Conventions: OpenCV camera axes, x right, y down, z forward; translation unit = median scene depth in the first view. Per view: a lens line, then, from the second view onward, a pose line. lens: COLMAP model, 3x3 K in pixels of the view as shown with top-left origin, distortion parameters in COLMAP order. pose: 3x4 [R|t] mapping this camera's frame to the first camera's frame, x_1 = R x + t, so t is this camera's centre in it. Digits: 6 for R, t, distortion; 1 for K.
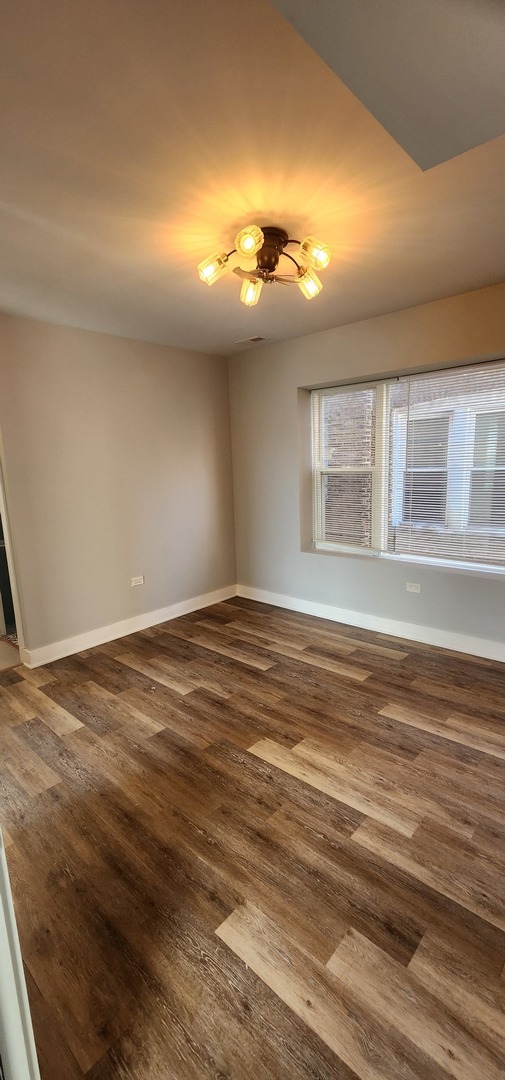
lens RADIAL K [[447.7, 0, 255.4], [0, 447.7, 545.6], [0, 0, 1]] dist [-0.002828, 0.002938]
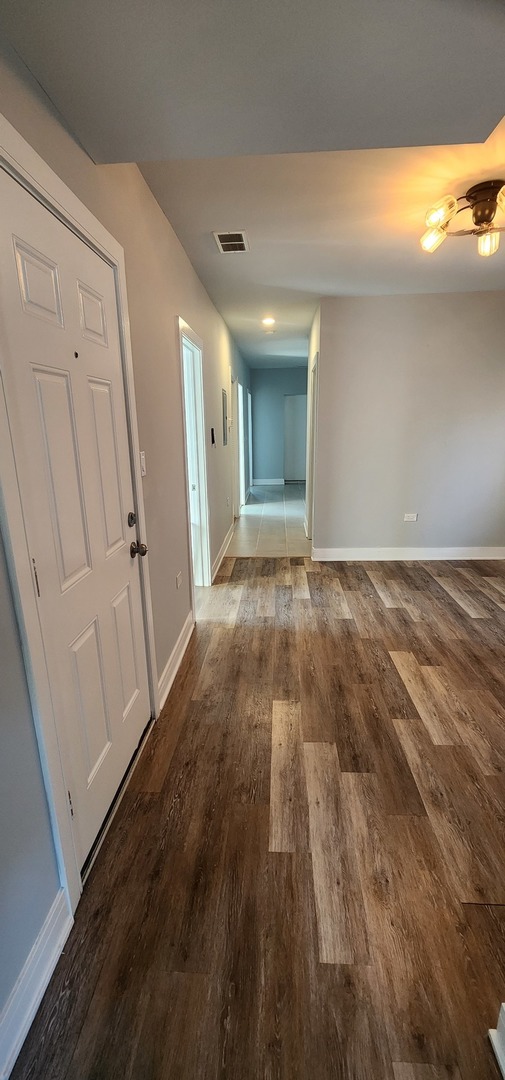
lens RADIAL K [[447.7, 0, 251.2], [0, 447.7, 546.4], [0, 0, 1]] dist [-0.002828, 0.002938]
pose [[0.630286, 0.230557, -0.741338, 0.575714], [-0.145485, 0.973046, 0.178927, 0.008892], [0.762609, -0.004922, 0.646841, -0.083762]]
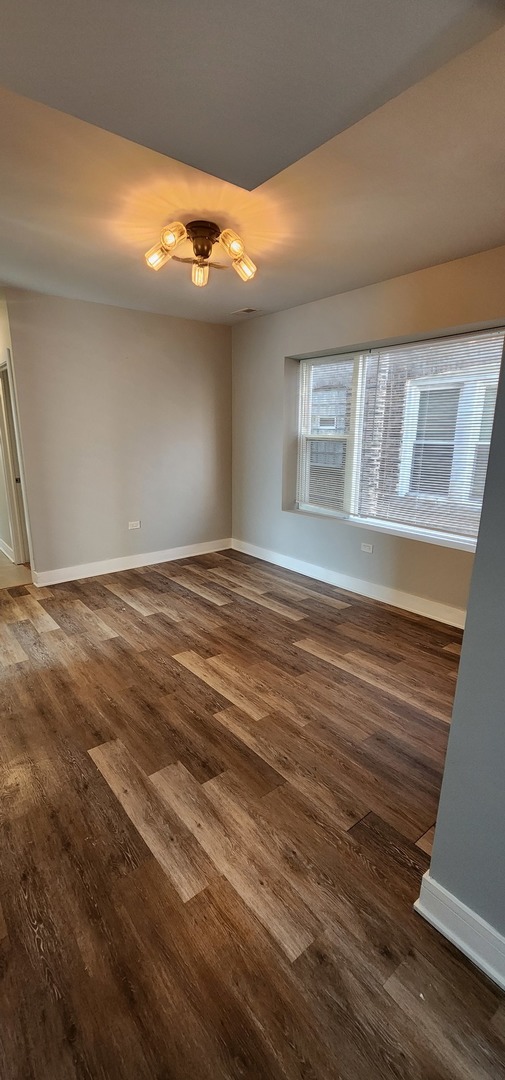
lens RADIAL K [[447.7, 0, 255.5], [0, 447.7, 546.1], [0, 0, 1]] dist [-0.002828, 0.002938]
pose [[0.987695, 0.078347, -0.135355, 0.348123], [-0.068657, 0.994829, 0.074842, 0.040746], [0.140519, -0.064628, 0.987966, -0.176759]]
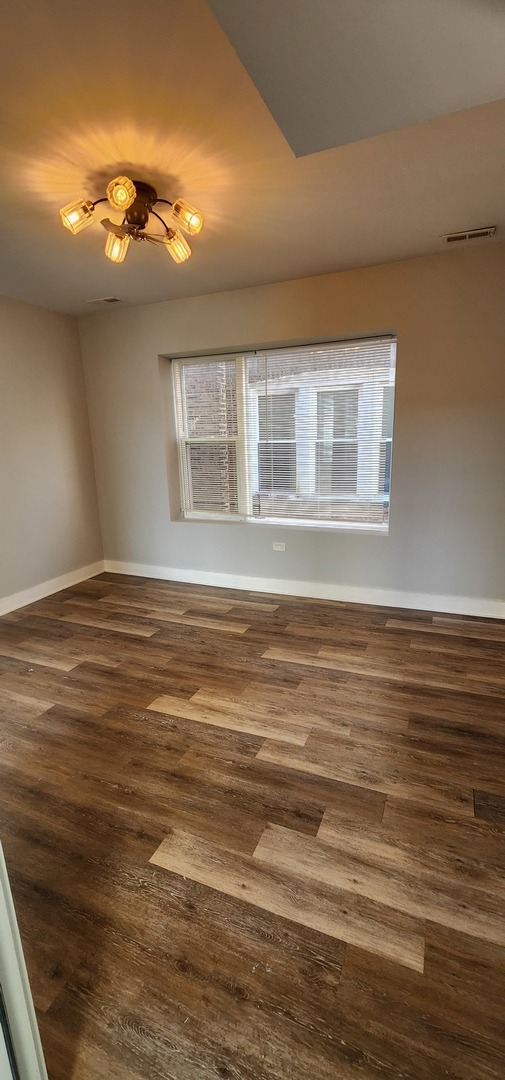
lens RADIAL K [[447.7, 0, 257.7], [0, 447.7, 546.3], [0, 0, 1]] dist [-0.002828, 0.002938]
pose [[0.943189, -0.070215, 0.324752, -0.083294], [0.053982, 0.996813, 0.058741, 0.038118], [-0.327842, -0.037873, 0.943973, -0.039548]]
